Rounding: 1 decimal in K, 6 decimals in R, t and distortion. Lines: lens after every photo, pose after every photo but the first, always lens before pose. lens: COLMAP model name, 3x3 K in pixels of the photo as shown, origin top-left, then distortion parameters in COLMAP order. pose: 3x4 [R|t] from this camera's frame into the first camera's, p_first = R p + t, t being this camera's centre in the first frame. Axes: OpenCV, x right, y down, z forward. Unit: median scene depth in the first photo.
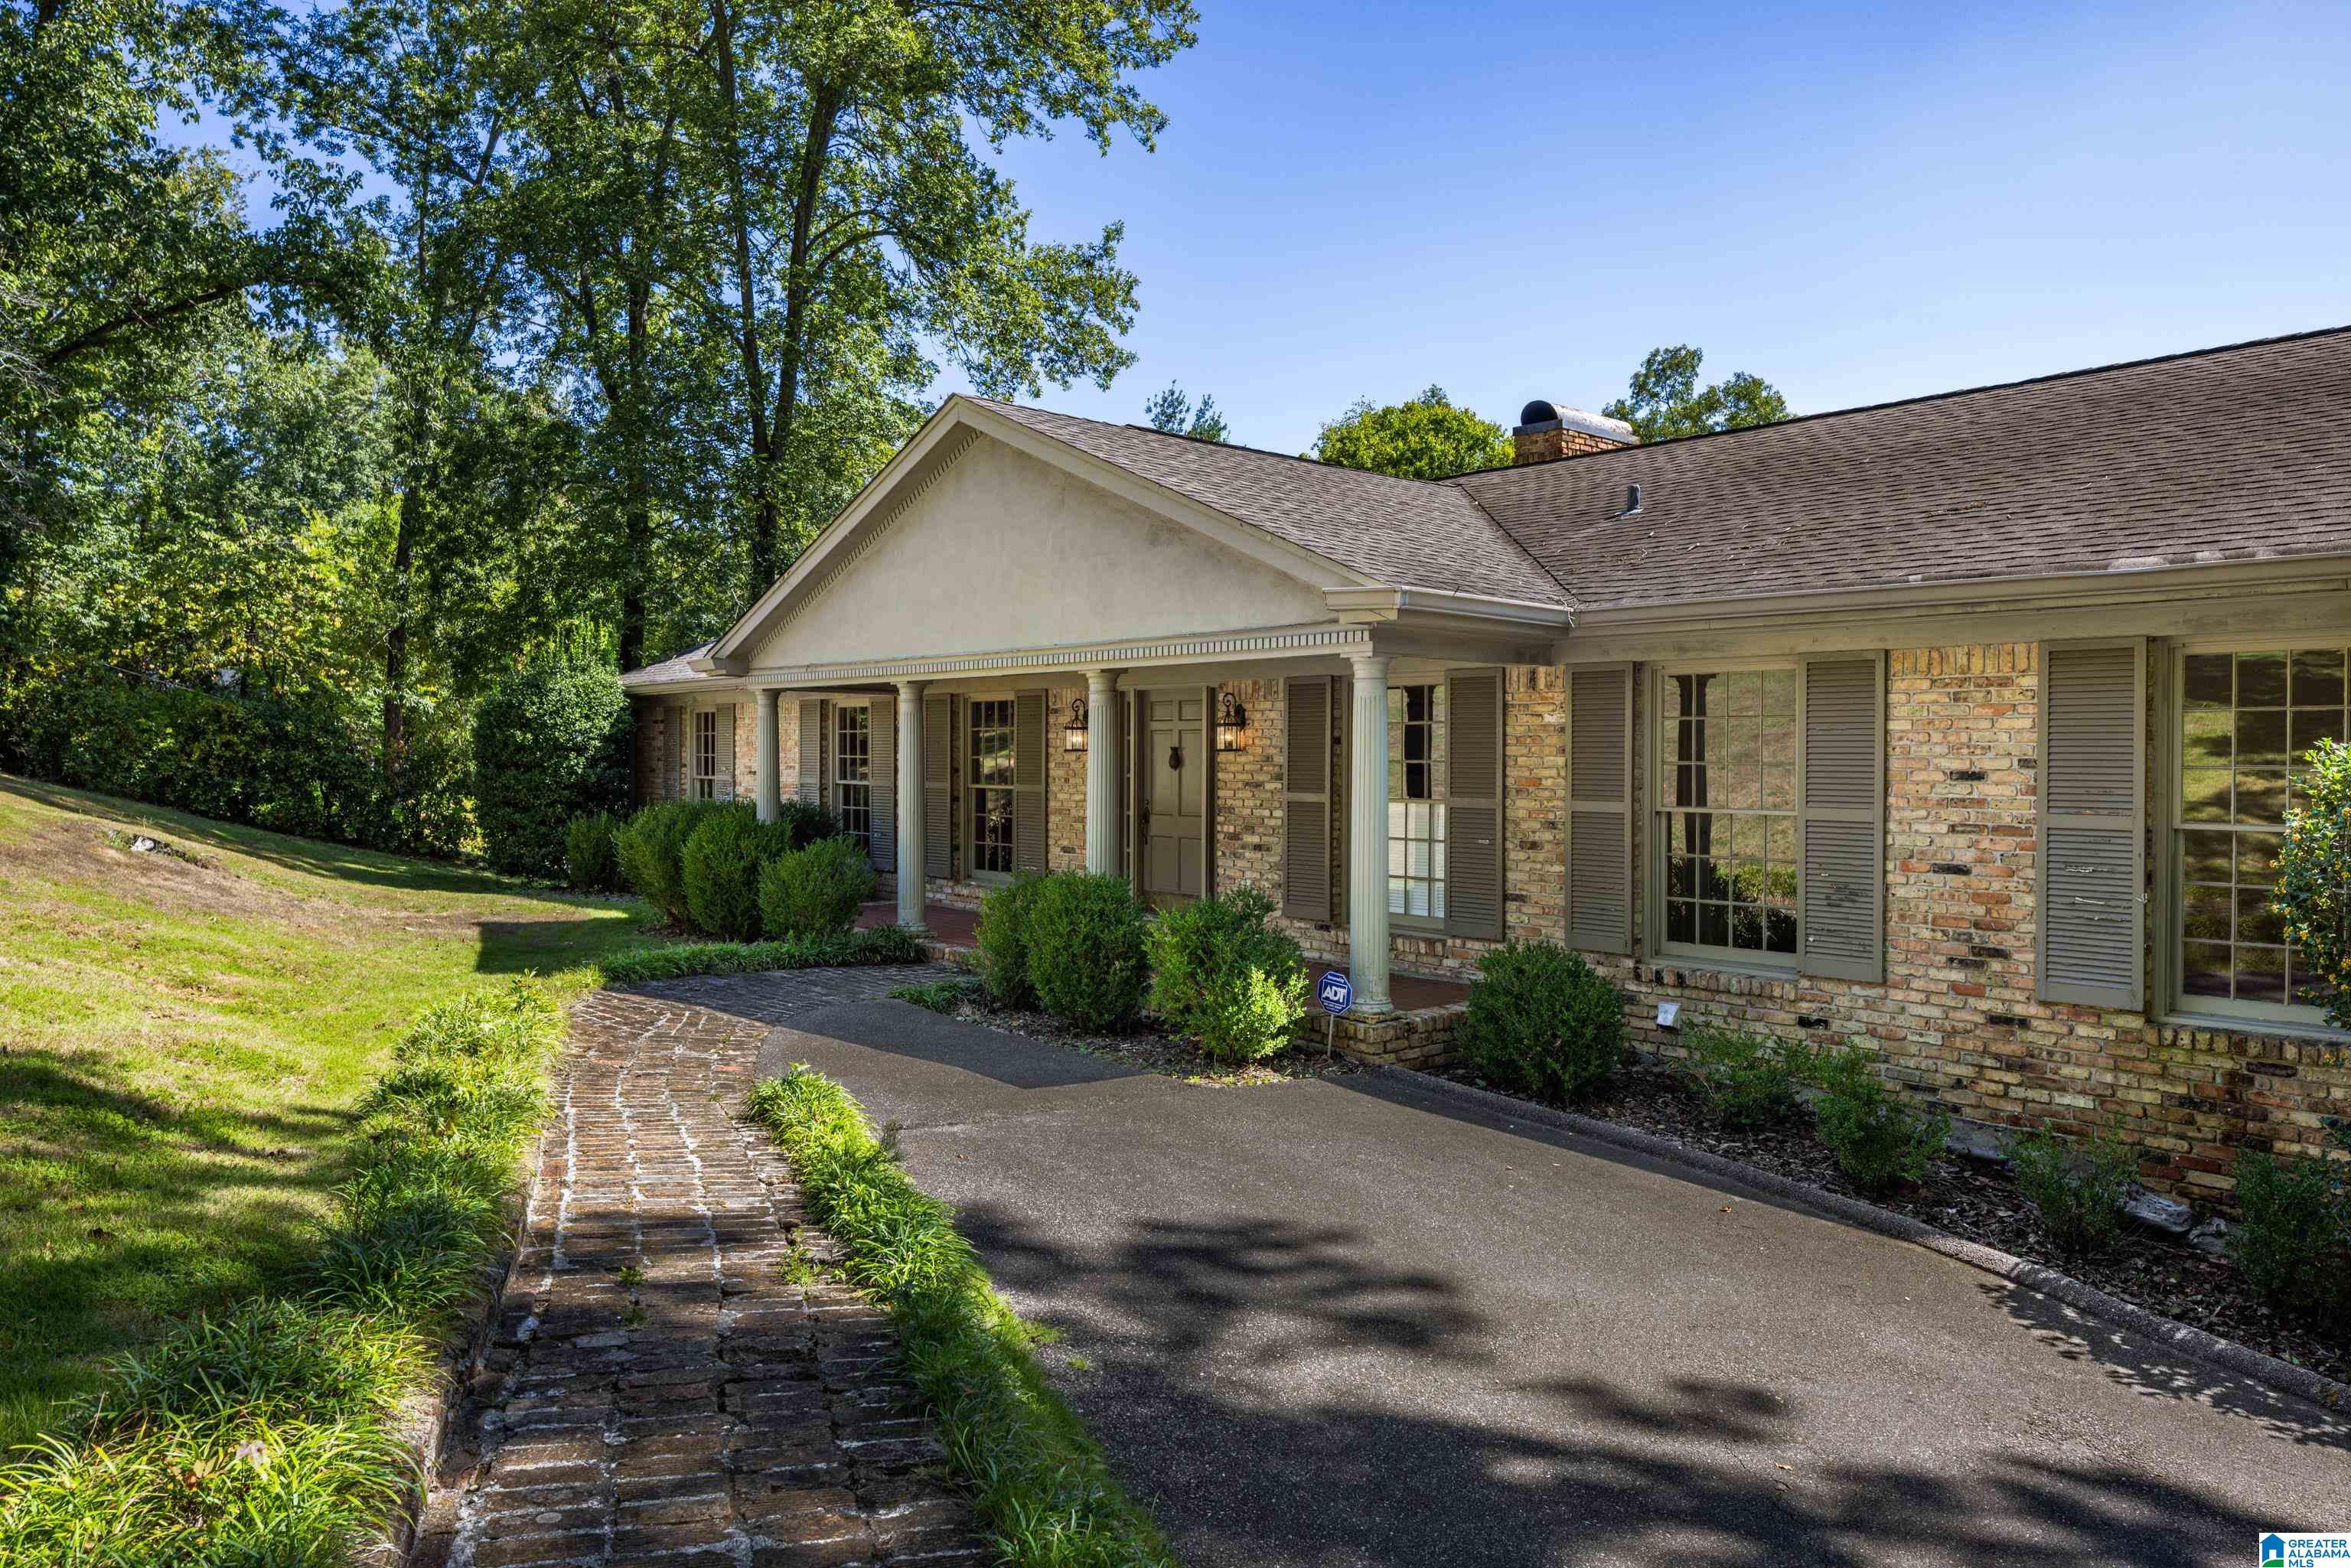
lens RADIAL K [[1633.5, 0, 1174.6], [0, 1633.5, 787.0], [0, 0, 1]] dist [-0.005516, -0.004030]
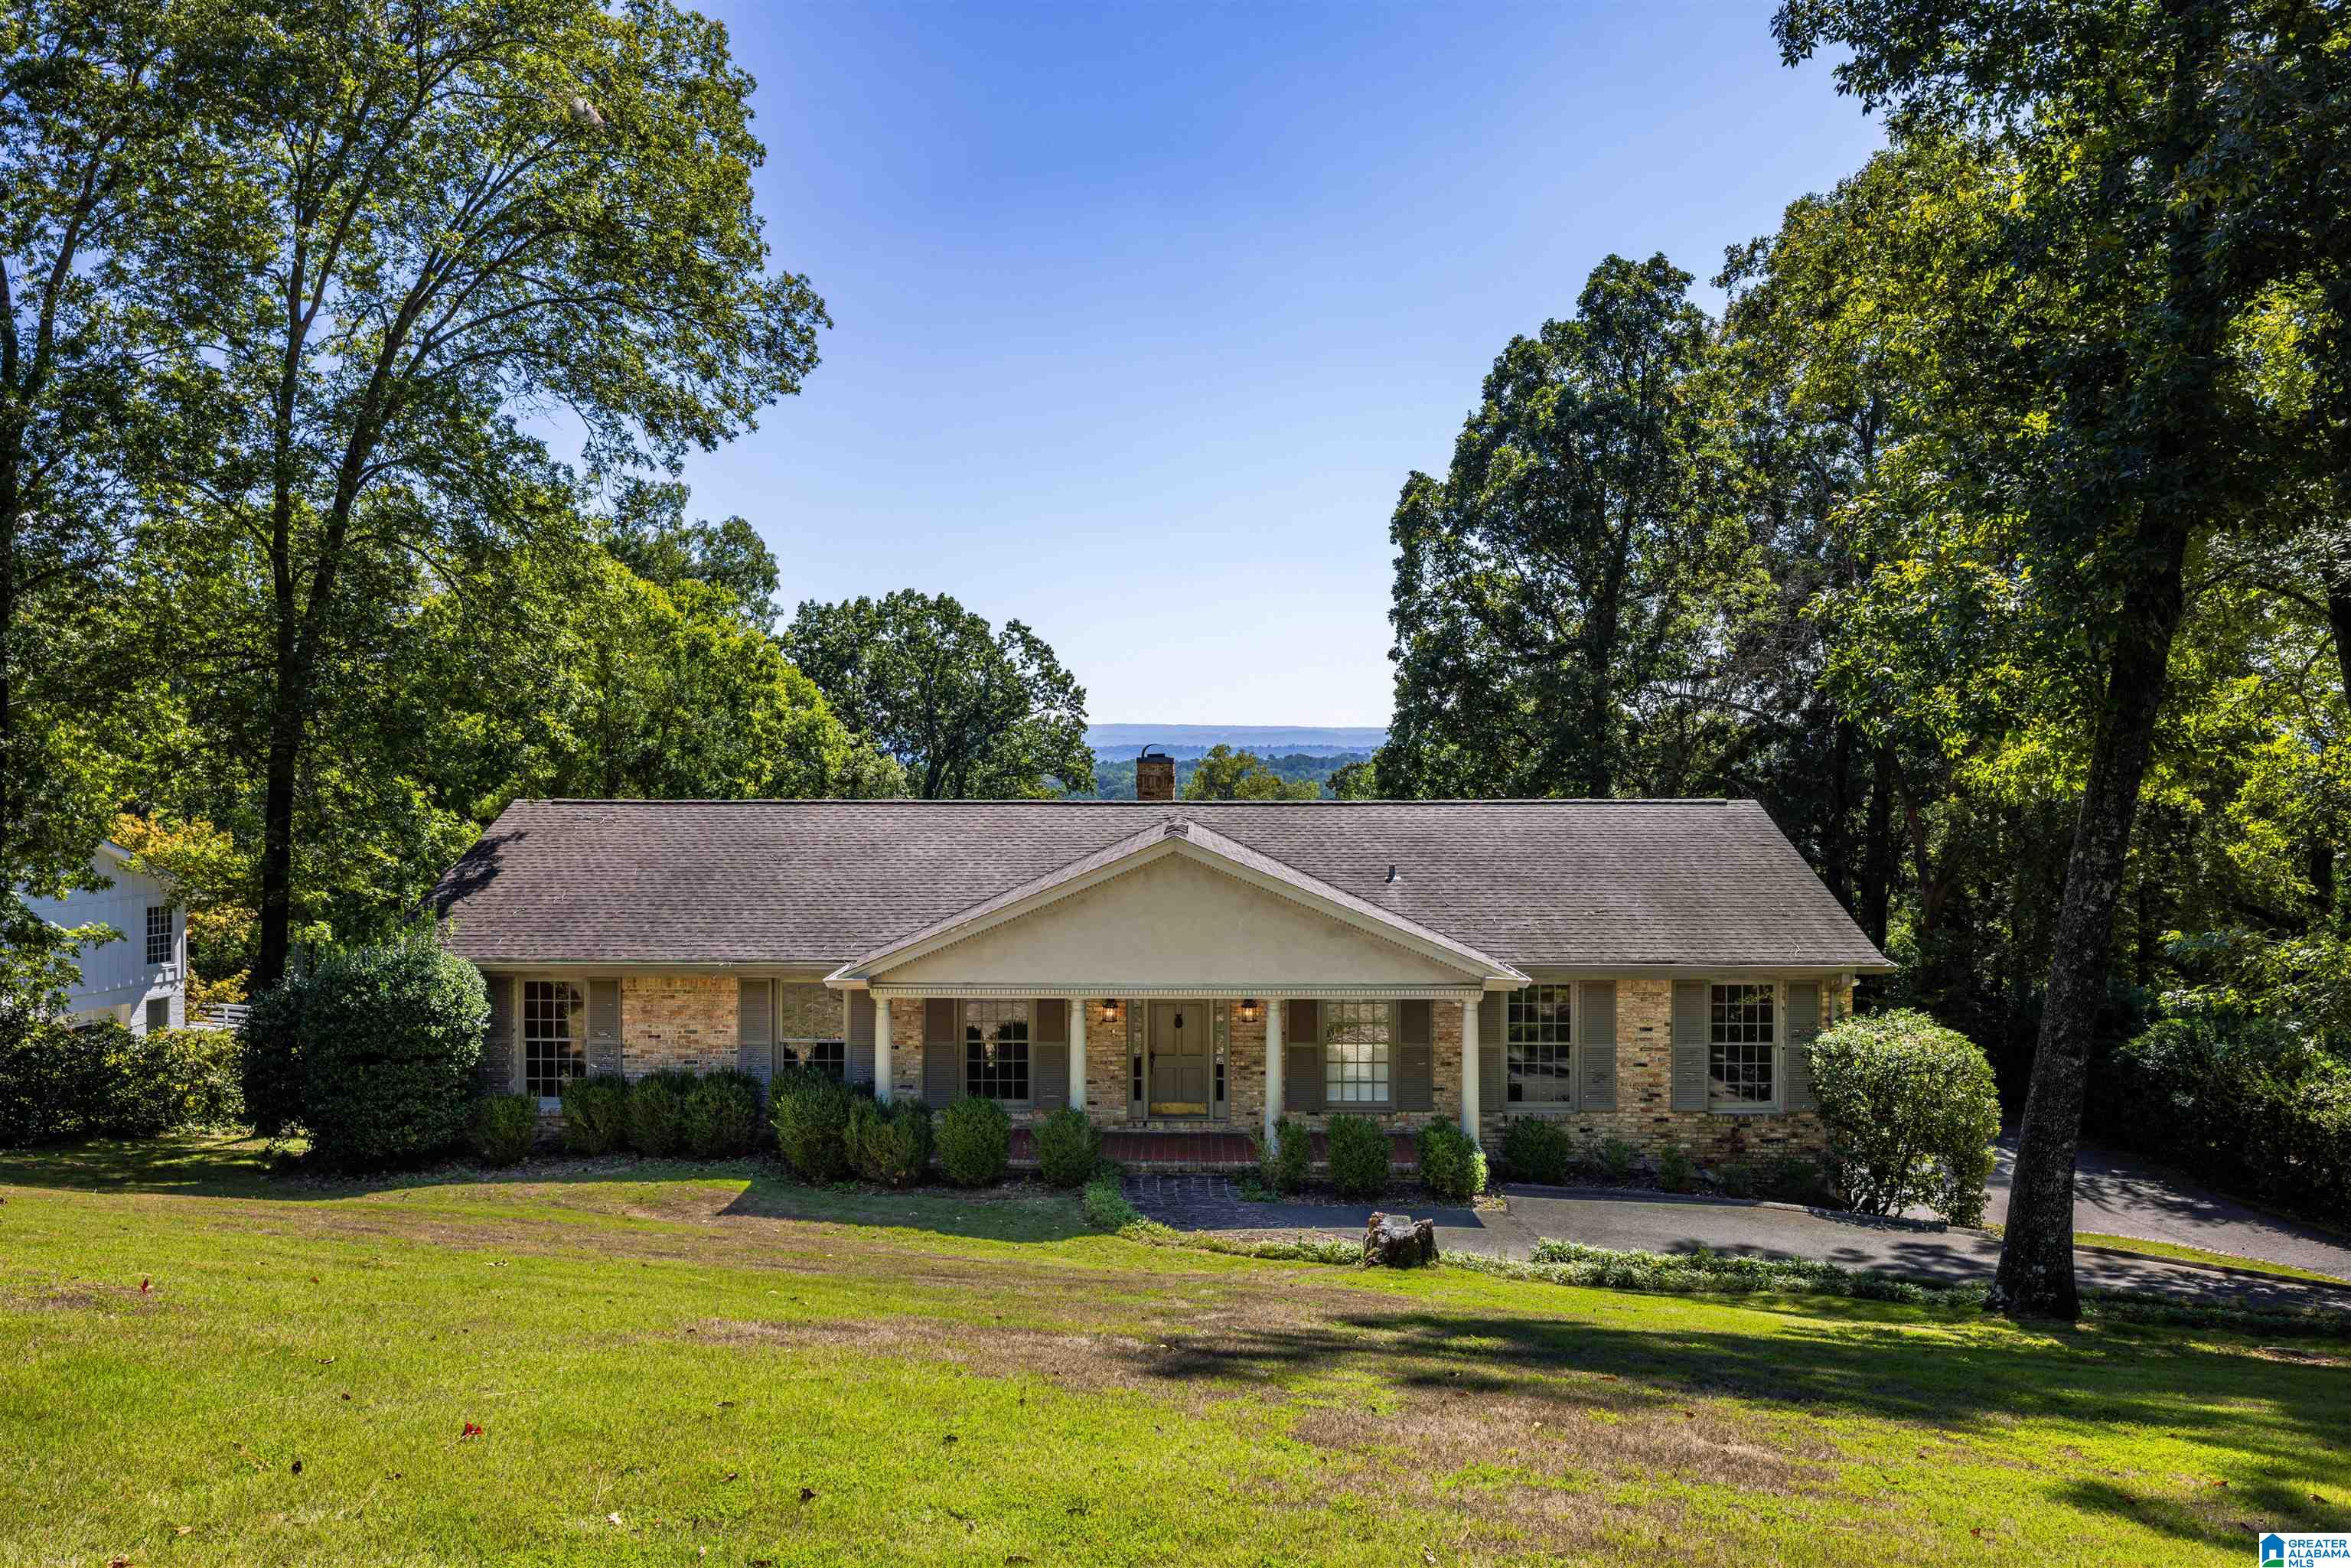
lens RADIAL K [[1633.5, 0, 1175.0], [0, 1633.5, 763.8], [0, 0, 1]] dist [-0.005516, -0.004030]
pose [[0.639119, -0.012902, 0.769000, -1.997029], [0.009811, 0.999915, 0.008622, -0.459468], [-0.769045, 0.002034, 0.639191, -0.104306]]
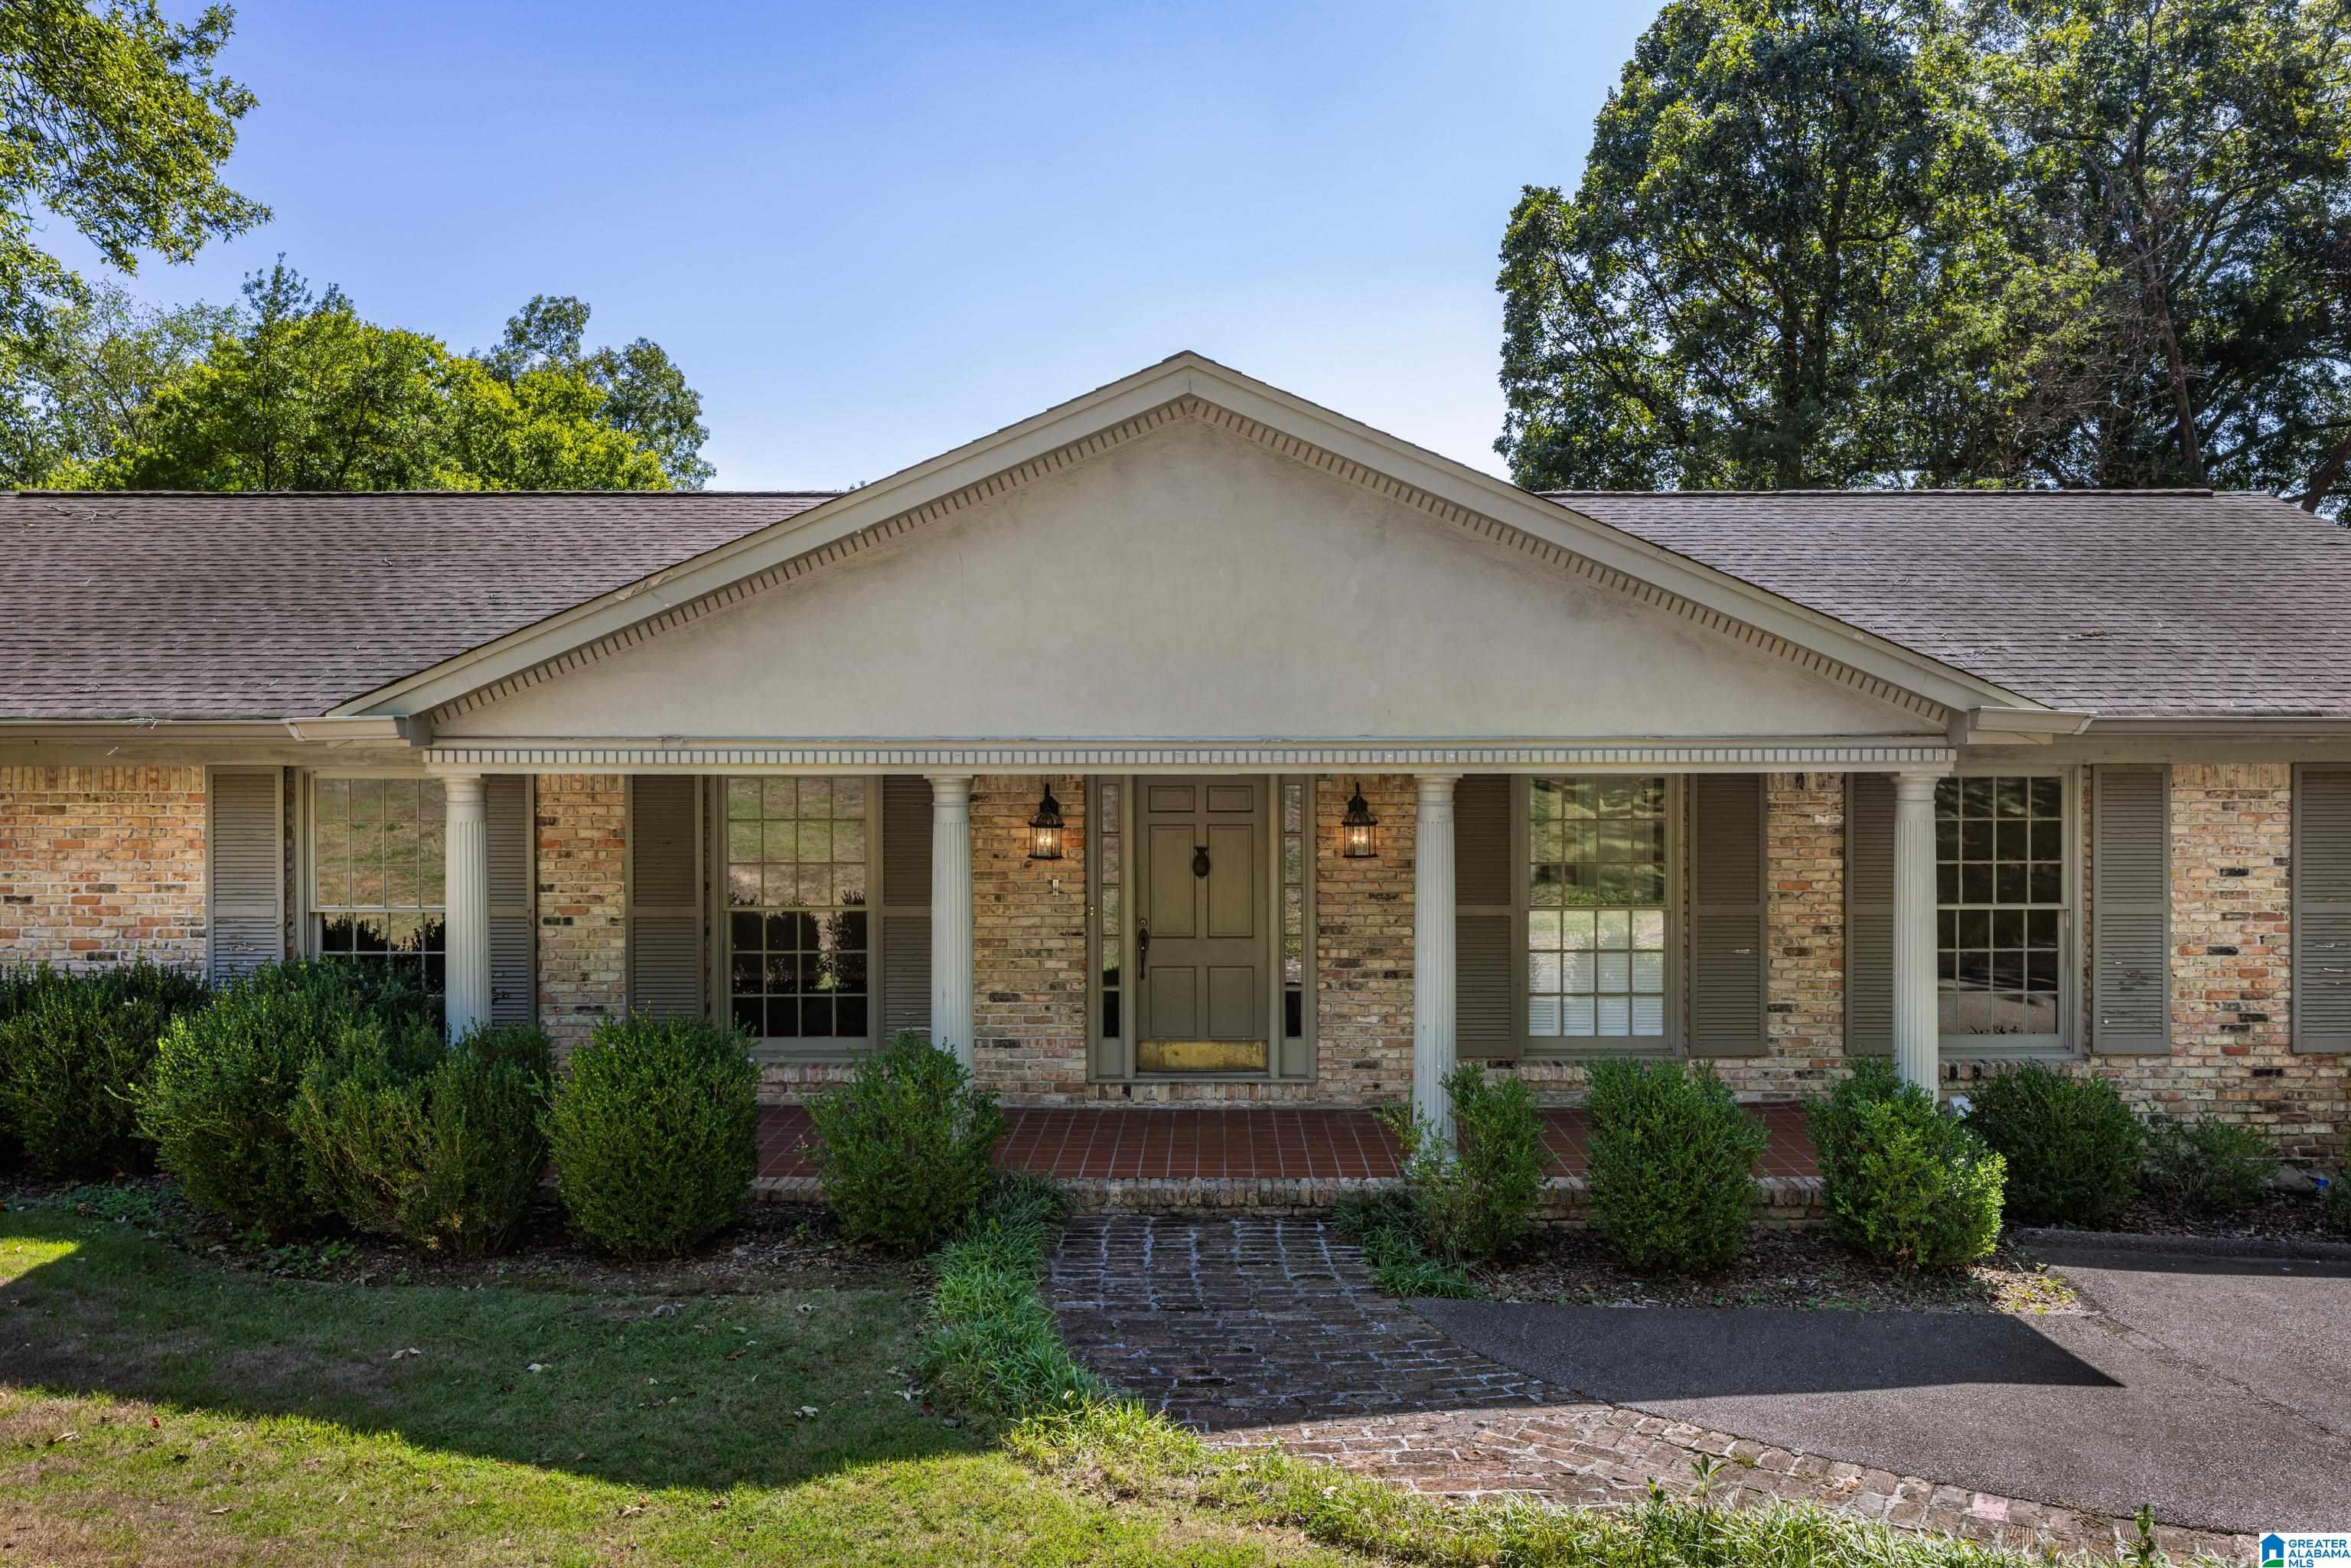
lens RADIAL K [[1633.5, 0, 1199.3], [0, 1633.5, 744.3], [0, 0, 1]] dist [-0.005516, -0.004030]
pose [[0.641361, -0.017802, 0.767033, -0.899304], [0.017728, 0.999808, 0.008381, -0.121987], [-0.767035, 0.008222, 0.641553, 0.800292]]
